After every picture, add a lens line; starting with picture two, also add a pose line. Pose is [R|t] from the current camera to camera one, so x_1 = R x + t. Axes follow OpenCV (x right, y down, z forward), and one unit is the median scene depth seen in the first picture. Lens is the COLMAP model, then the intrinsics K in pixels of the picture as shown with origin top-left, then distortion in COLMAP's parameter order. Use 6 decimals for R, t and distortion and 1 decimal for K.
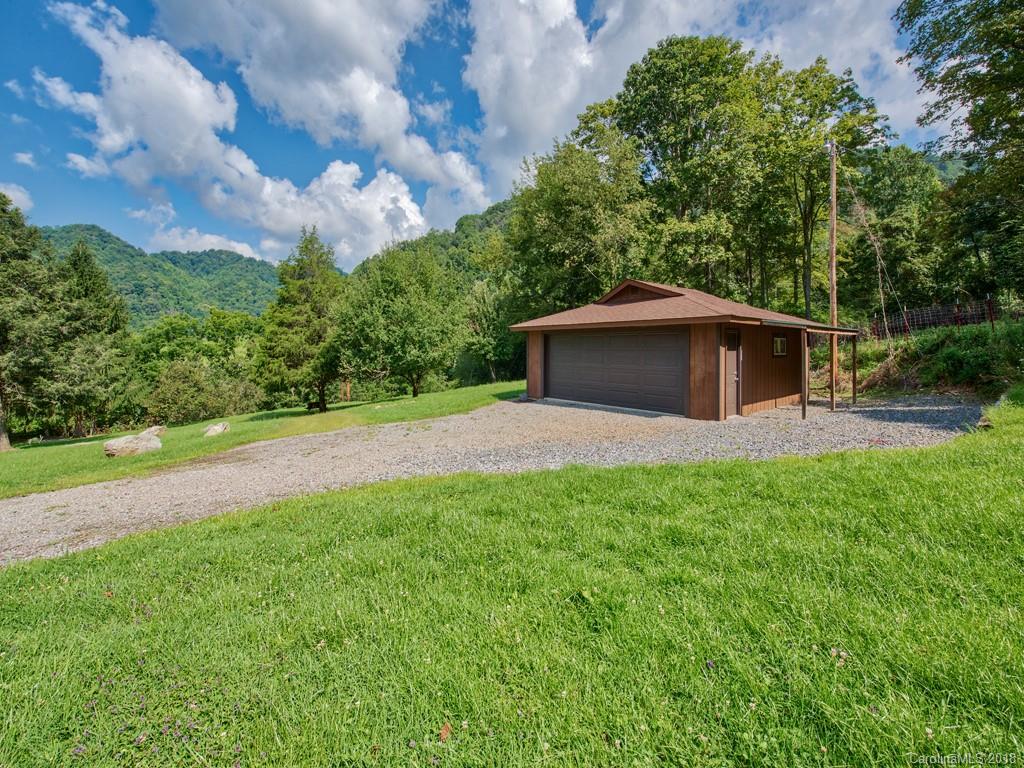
lens RADIAL K [[418.4, 0, 512.2], [0, 418.4, 360.2], [0, 0, 1]] dist [-0.015944, -0.000471]
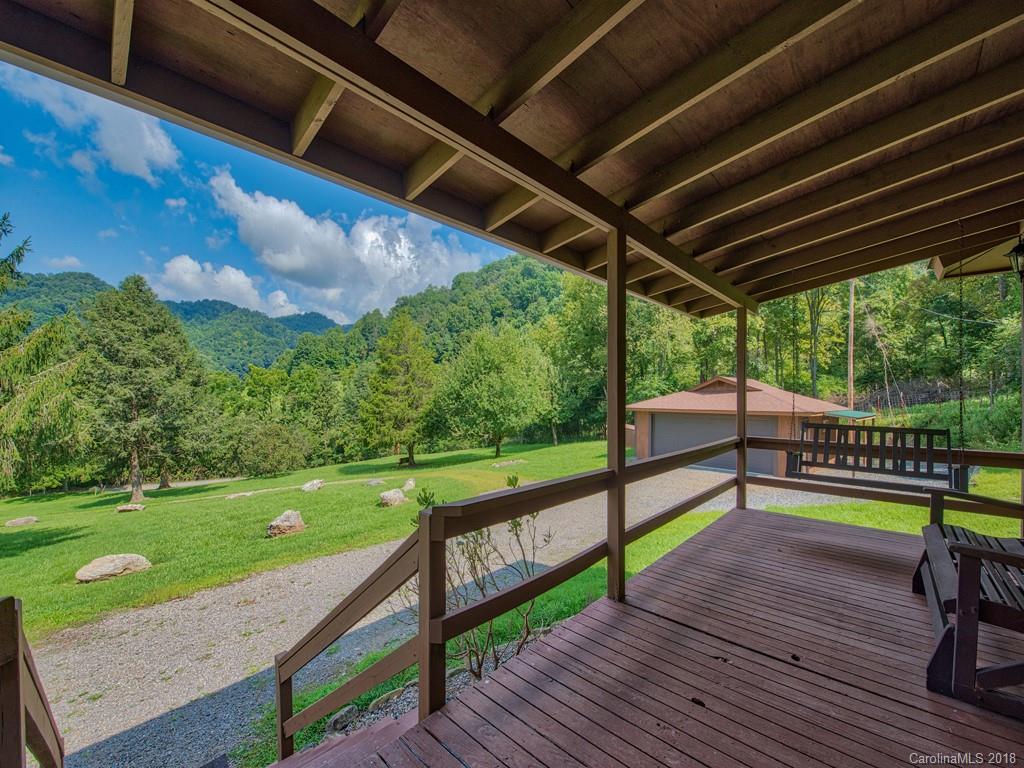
lens RADIAL K [[408.3, 0, 510.7], [0, 408.3, 409.2], [0, 0, 1]] dist [-0.013281, -0.000082]
pose [[0.999217, 0.008776, 0.038578, -0.108768], [-0.008645, 0.999956, -0.003575, -0.017014], [-0.038607, 0.003239, 0.999249, -0.078395]]
